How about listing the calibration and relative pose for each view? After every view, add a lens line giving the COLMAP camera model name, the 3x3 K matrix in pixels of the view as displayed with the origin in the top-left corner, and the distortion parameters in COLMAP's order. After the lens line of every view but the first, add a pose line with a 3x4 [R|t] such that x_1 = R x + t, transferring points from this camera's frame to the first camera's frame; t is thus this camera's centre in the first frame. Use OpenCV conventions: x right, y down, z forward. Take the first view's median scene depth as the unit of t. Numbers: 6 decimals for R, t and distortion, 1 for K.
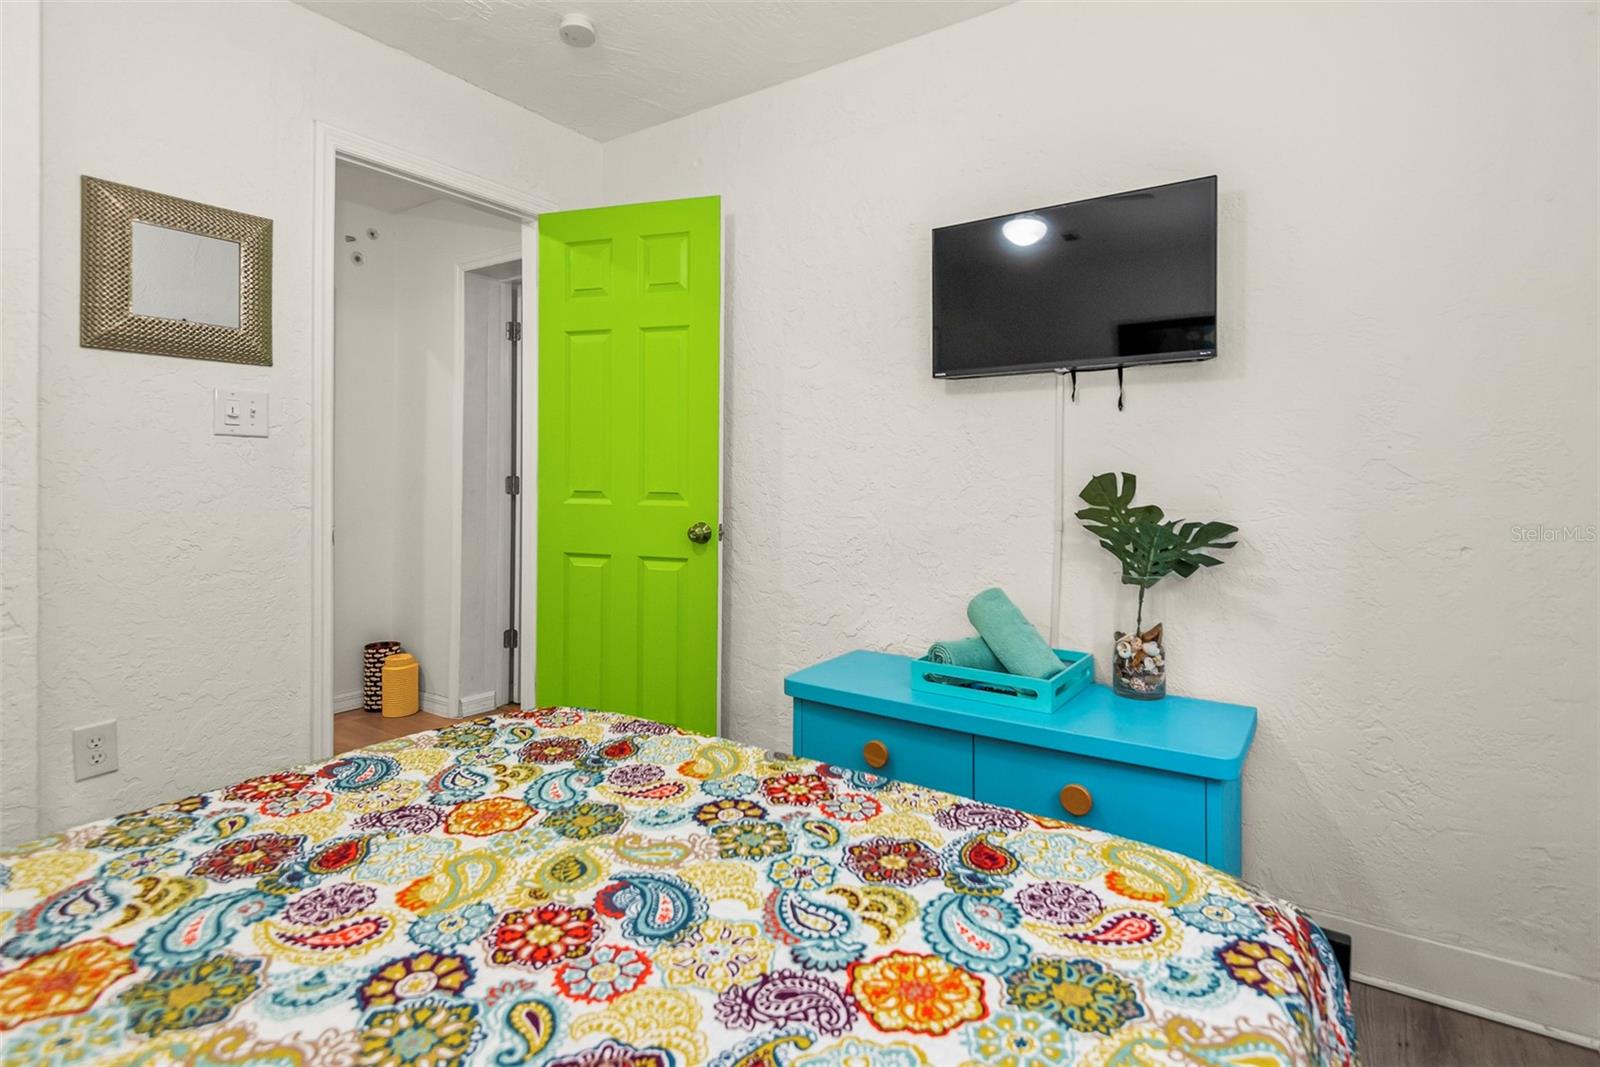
lens RADIAL K [[802.0, 0, 804.3], [0, 802.0, 482.4], [0, 0, 1]] dist [0.000496, -0.000262]
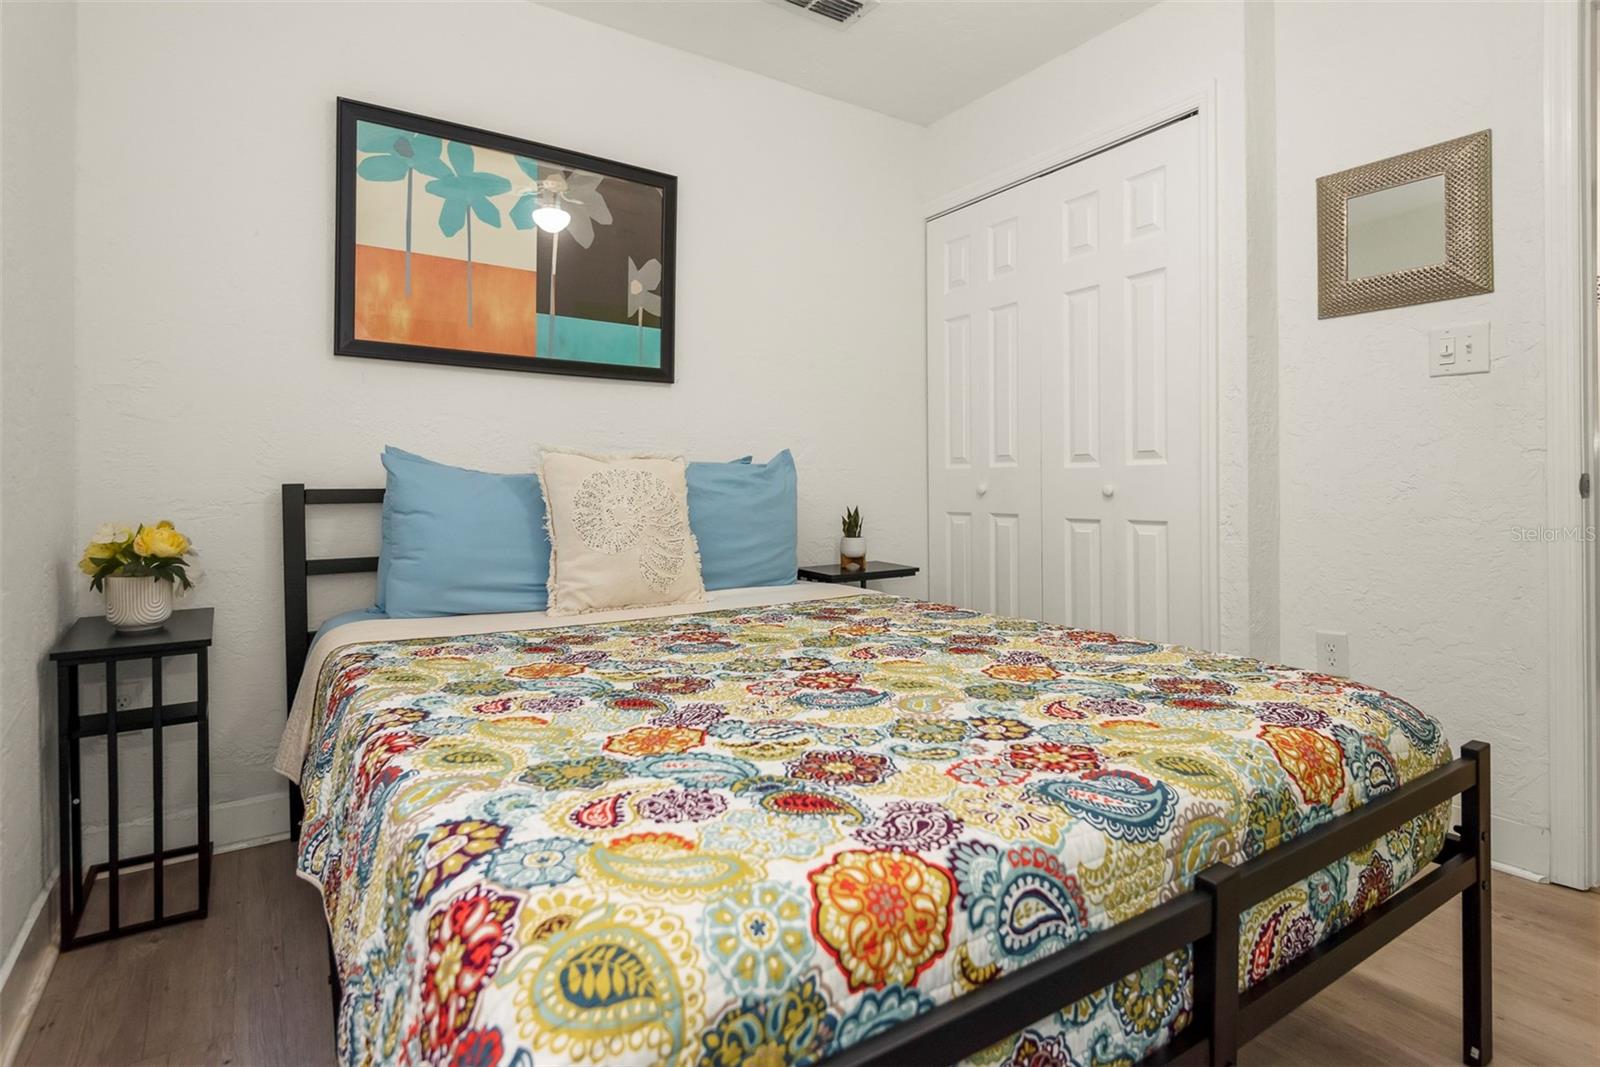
lens RADIAL K [[808.1, 0, 799.1], [0, 808.1, 502.2], [0, 0, 1]] dist [0.034193, -0.027157]
pose [[-0.381720, 0.021454, -0.924029, 0.903873], [-0.007852, 0.999619, 0.026453, 0.134745], [0.924245, 0.017353, -0.381406, 1.206848]]
